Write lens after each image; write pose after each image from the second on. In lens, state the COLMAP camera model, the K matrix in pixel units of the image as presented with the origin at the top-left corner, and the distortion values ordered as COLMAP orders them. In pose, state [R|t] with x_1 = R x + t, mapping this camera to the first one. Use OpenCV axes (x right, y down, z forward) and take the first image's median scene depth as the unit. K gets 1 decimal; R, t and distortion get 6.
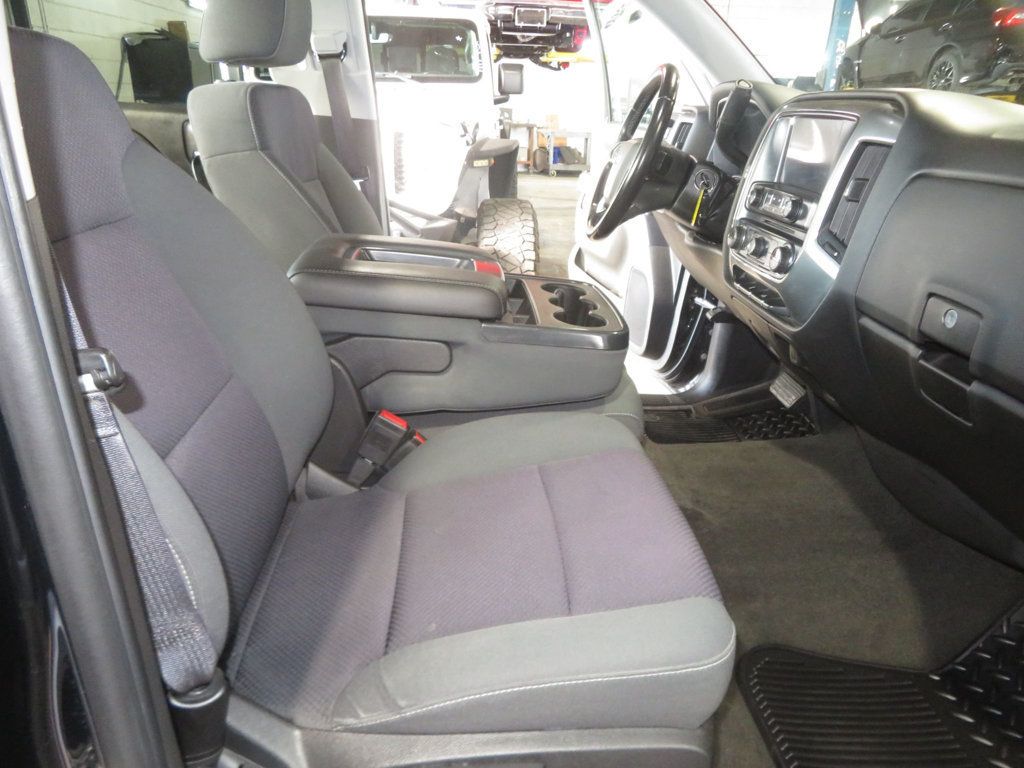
lens RADIAL K [[731.1, 0, 515.6], [0, 731.1, 383.8], [0, 0, 1]] dist [-0.007147, 0.003808]
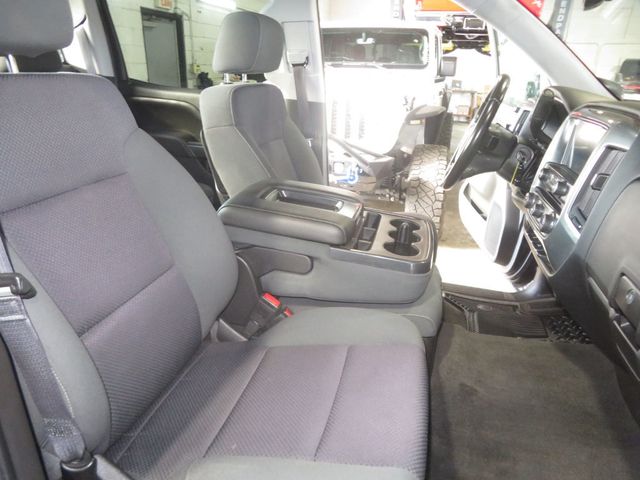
lens RADIAL K [[459.6, 0, 320.0], [0, 459.6, 240.0], [0, 0, 1]] dist [-0.003063, -0.002865]
pose [[0.957917, 0.103300, -0.267812, 0.170658], [-0.109737, 0.993919, -0.009138, -0.075652], [0.265240, 0.038142, 0.963428, 0.038133]]
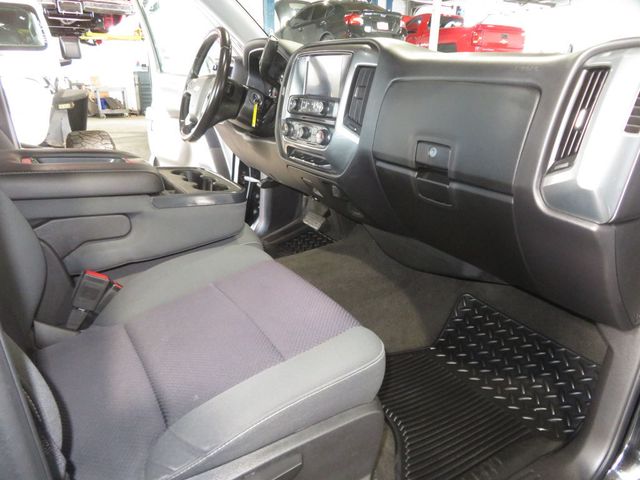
lens RADIAL K [[451.4, 0, 320.0], [0, 451.4, 240.0], [0, 0, 1]] dist [0.001321, 0.003720]
pose [[0.883271, -0.179659, 0.433076, -0.134337], [0.180487, 0.982780, 0.039592, 0.022743], [-0.432732, 0.043194, 0.900487, 0.048926]]
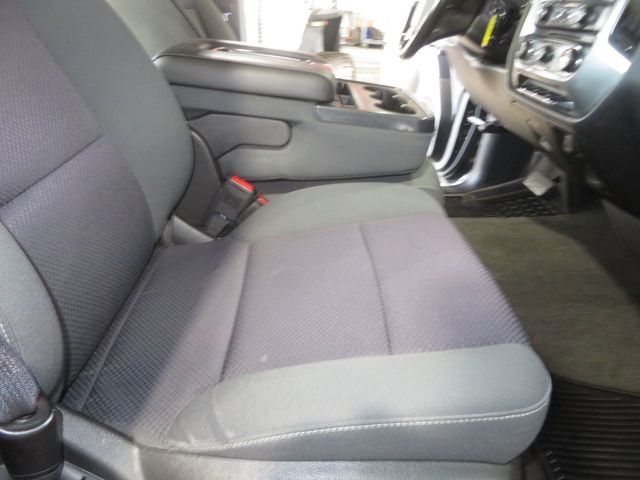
lens RADIAL K [[462.6, 0, 324.3], [0, 462.6, 239.5], [0, 0, 1]] dist [0.000484, 0.004574]
pose [[0.999163, 0.037230, -0.016957, -0.010470], [-0.035026, 0.992676, 0.115614, 0.041600], [0.021137, -0.114924, 0.993149, 0.192830]]
